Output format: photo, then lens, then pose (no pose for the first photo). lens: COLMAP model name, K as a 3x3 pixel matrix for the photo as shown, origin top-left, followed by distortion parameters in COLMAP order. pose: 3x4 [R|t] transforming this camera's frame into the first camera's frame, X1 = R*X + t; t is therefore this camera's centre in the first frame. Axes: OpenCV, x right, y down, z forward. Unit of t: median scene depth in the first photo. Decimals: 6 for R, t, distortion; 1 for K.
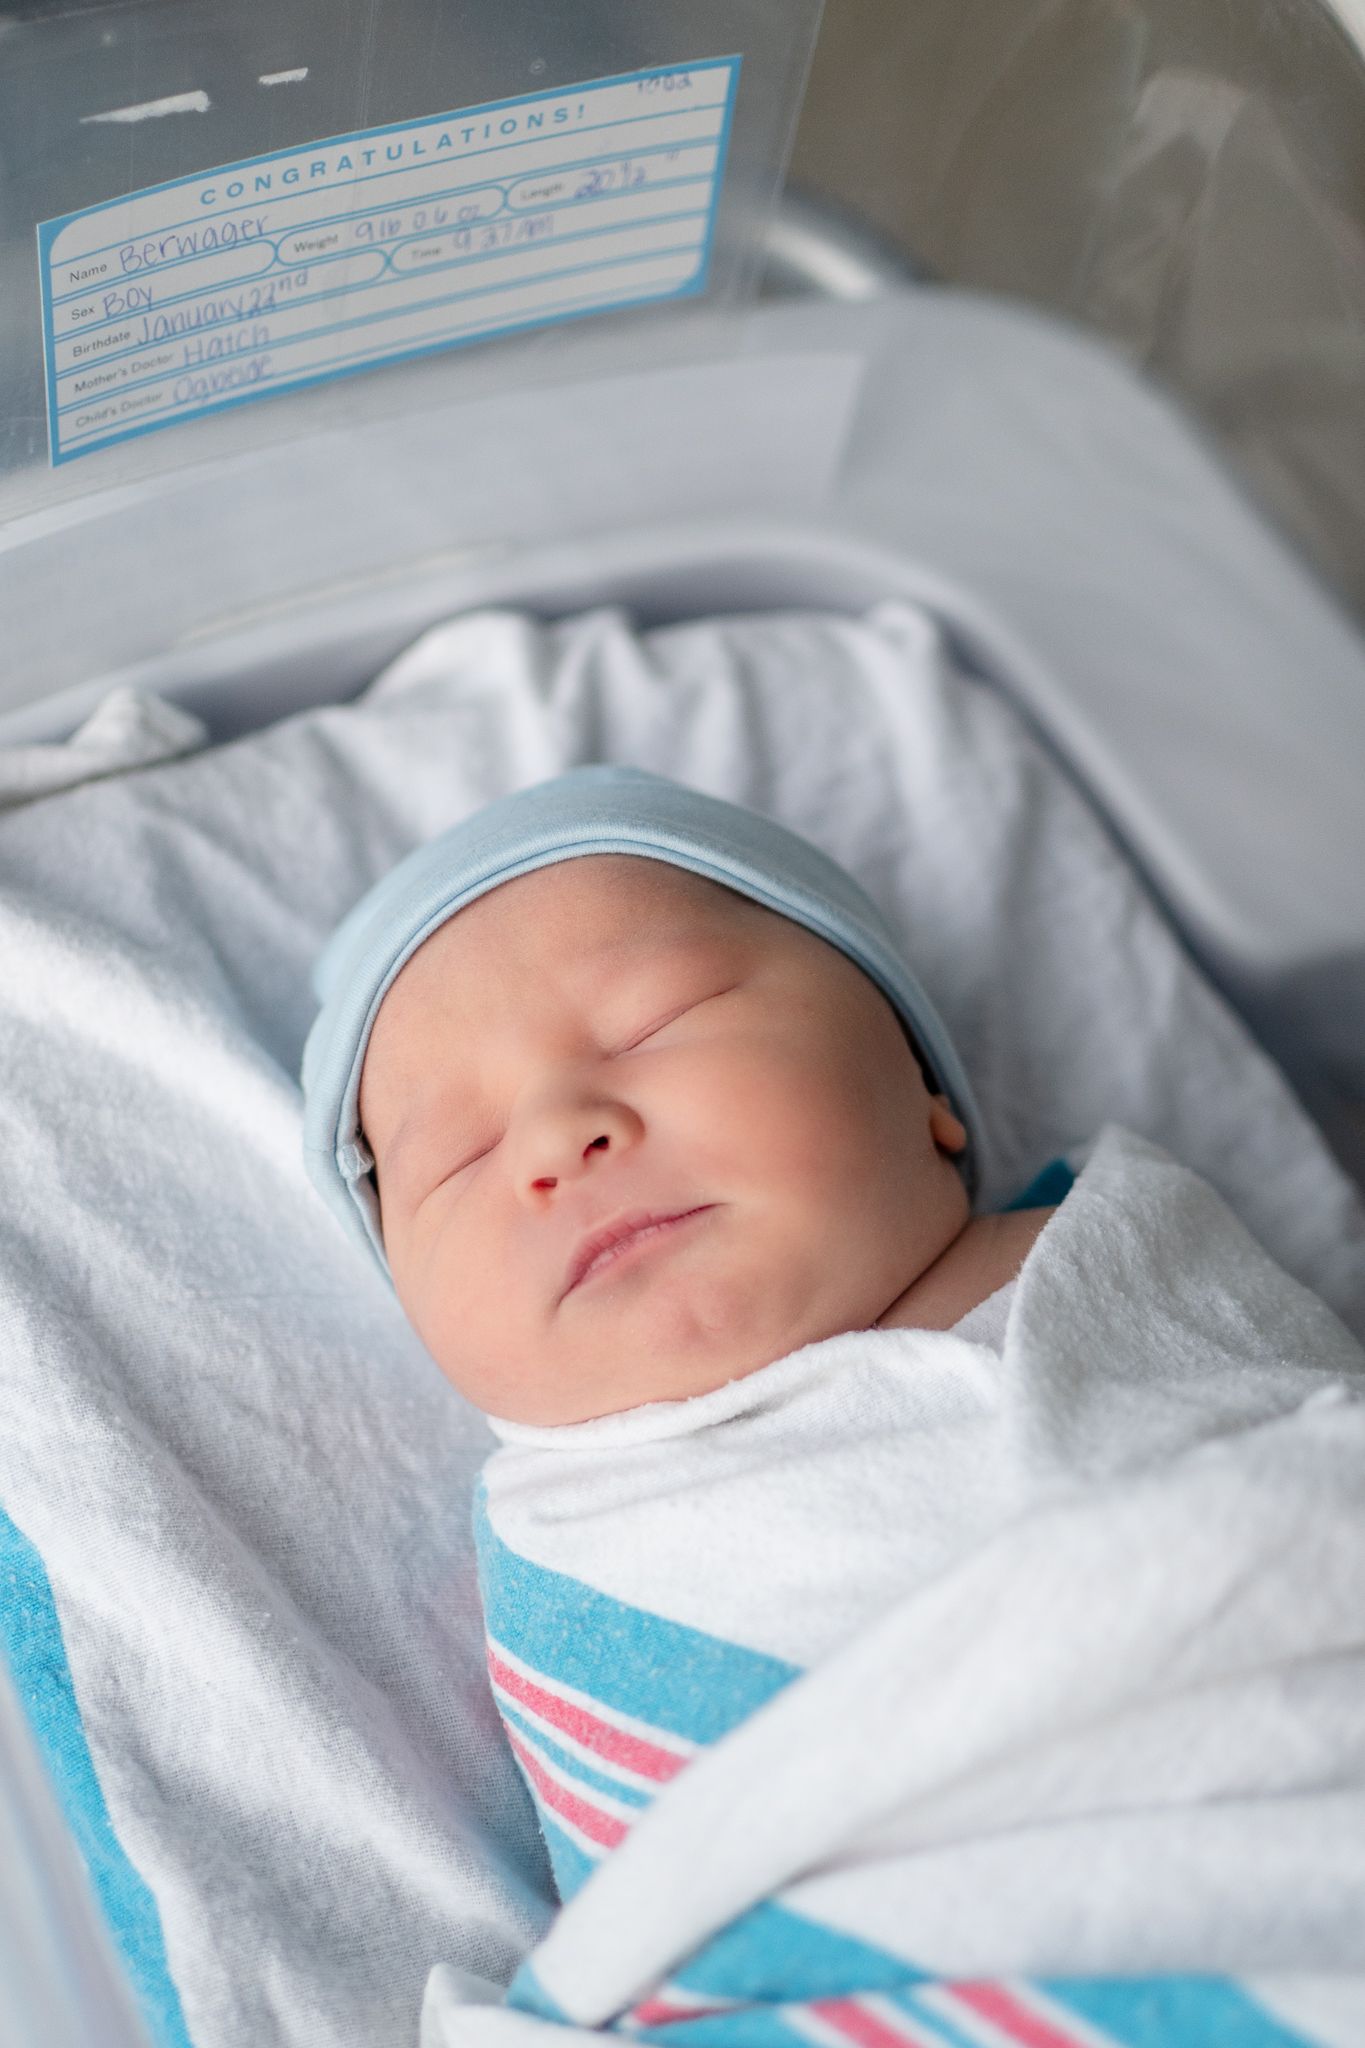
lens RADIAL K [[3101.8, 0, 716.4], [0, 3101.8, 1024.5], [0, 0, 1]] dist [-0.011547, -0.021760]
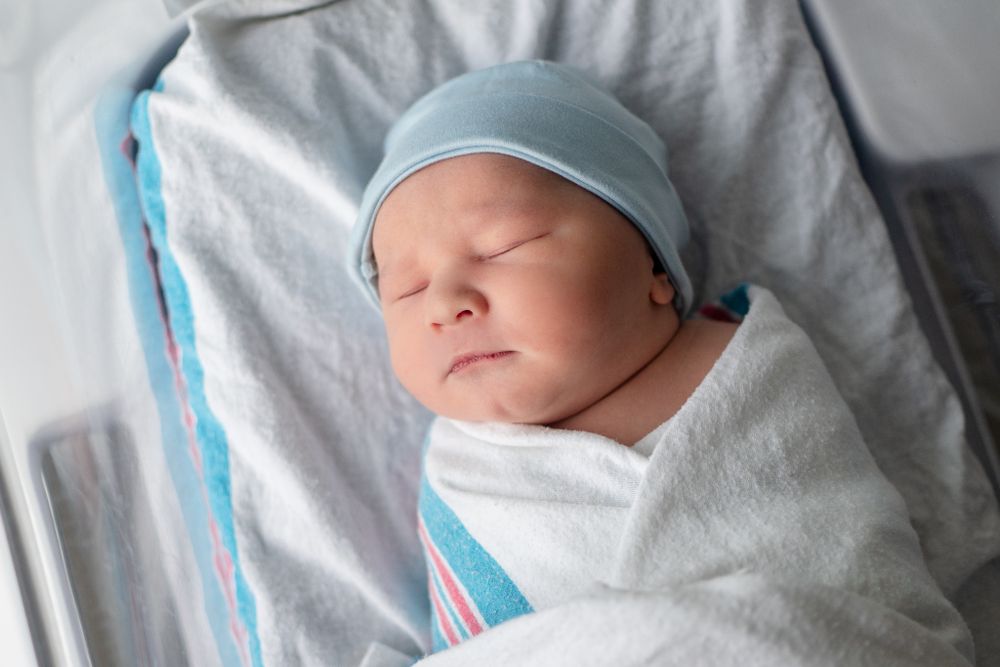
lens RADIAL K [[1514.5, 0, 500.0], [0, 1514.5, 333.5], [0, 0, 1]] dist [-0.011547, -0.021760]
pose [[0.975215, 0.162293, -0.150386, 0.116022], [-0.098169, 0.926502, 0.363259, -0.285640], [0.198287, -0.339493, 0.919471, 0.079454]]
